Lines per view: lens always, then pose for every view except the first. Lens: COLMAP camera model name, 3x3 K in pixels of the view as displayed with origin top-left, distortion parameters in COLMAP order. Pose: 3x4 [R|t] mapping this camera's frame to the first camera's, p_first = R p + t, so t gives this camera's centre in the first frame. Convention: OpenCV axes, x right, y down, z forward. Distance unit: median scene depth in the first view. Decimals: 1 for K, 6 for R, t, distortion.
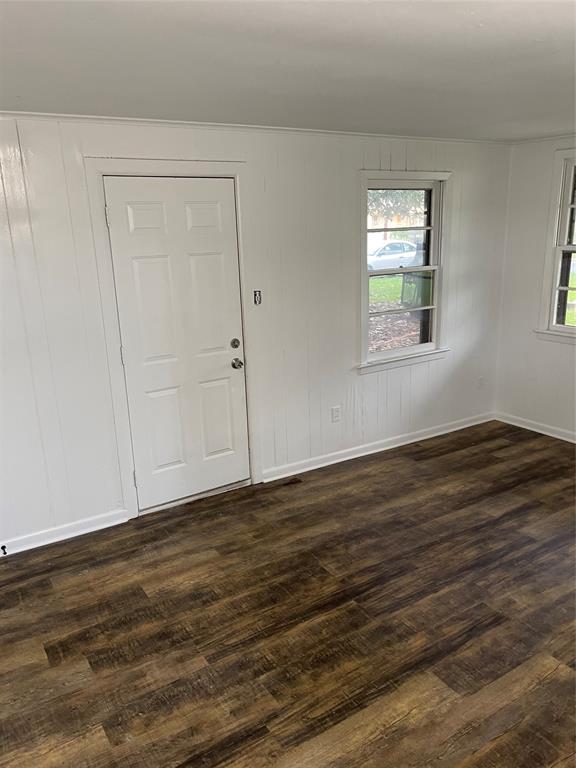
lens RADIAL K [[586.2, 0, 287.2], [0, 586.2, 384.6], [0, 0, 1]] dist [-0.002871, -0.002810]
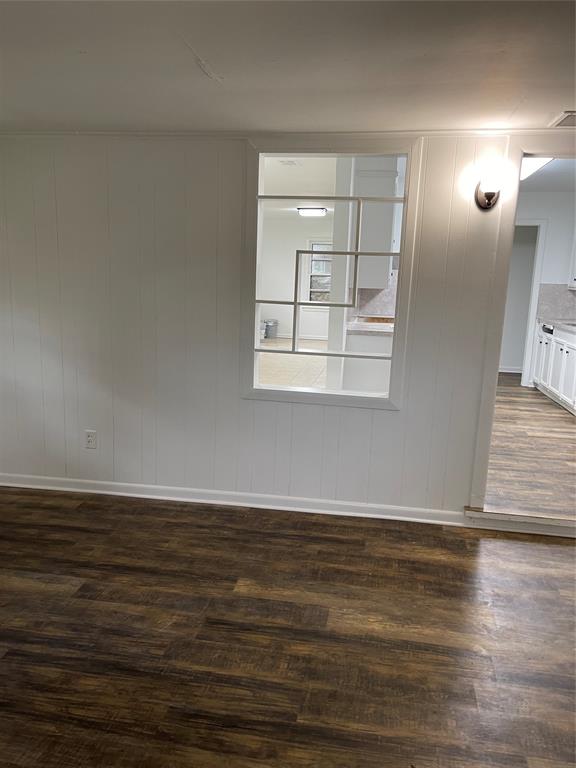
lens RADIAL K [[586.2, 0, 288.5], [0, 586.2, 384.7], [0, 0, 1]] dist [-0.002871, -0.002810]
pose [[-0.739140, -0.119016, 0.662954, -0.324009], [0.173895, 0.917178, 0.358533, -0.283802], [-0.650718, 0.380290, -0.657226, 1.405937]]
